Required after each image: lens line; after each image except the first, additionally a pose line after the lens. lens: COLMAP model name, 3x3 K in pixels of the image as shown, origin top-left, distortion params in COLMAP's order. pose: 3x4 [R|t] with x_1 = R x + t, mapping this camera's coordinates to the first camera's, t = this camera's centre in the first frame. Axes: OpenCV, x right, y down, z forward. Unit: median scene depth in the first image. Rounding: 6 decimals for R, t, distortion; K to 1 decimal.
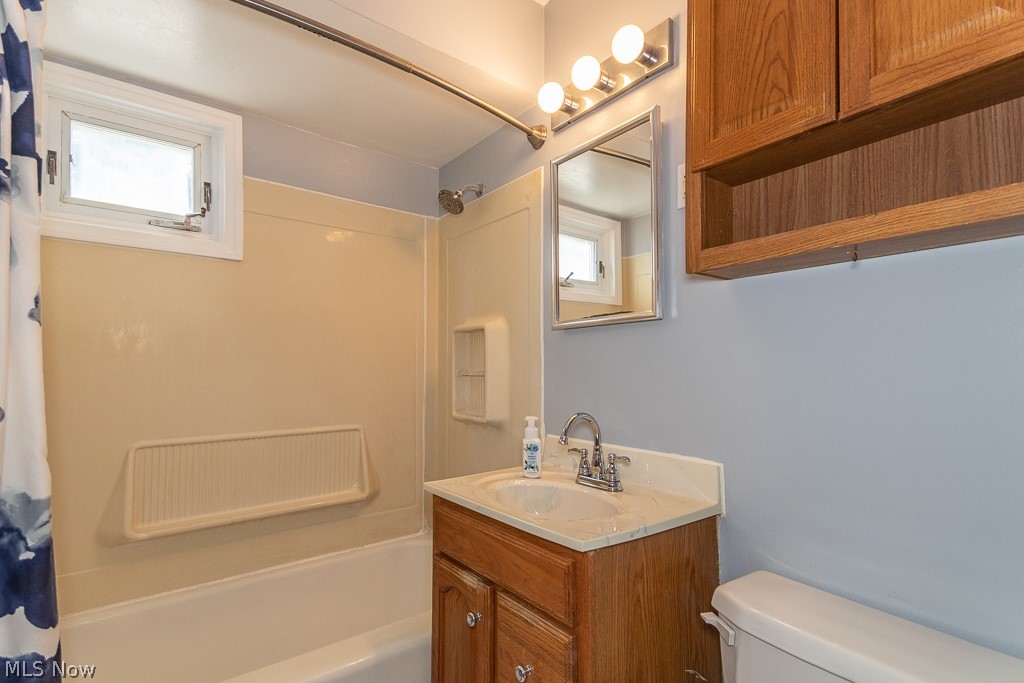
lens RADIAL K [[485.7, 0, 512.0], [0, 485.7, 341.5], [0, 0, 1]] dist [0.074295, -0.032088]
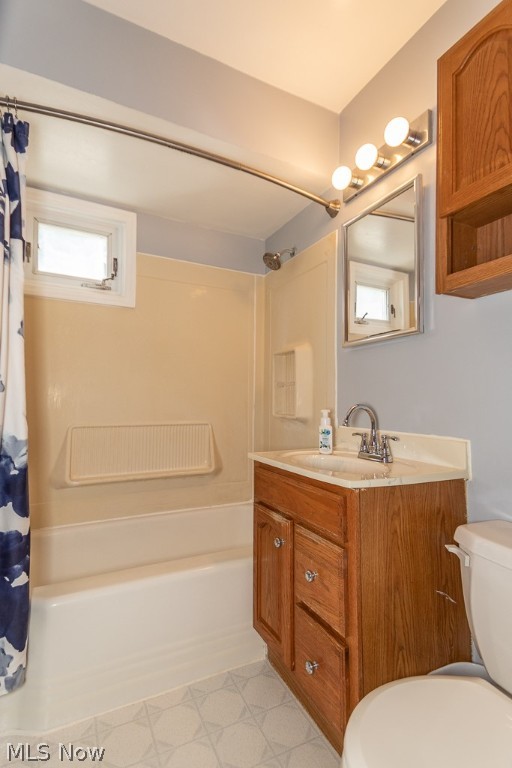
lens RADIAL K [[374.5, 0, 260.2], [0, 374.5, 371.3], [0, 0, 1]] dist [0.075254, -0.040984]
pose [[0.982564, -0.002228, -0.185912, 0.069711], [-0.001986, 0.999745, -0.022478, 0.087047], [0.185915, 0.022455, 0.982309, -0.091606]]
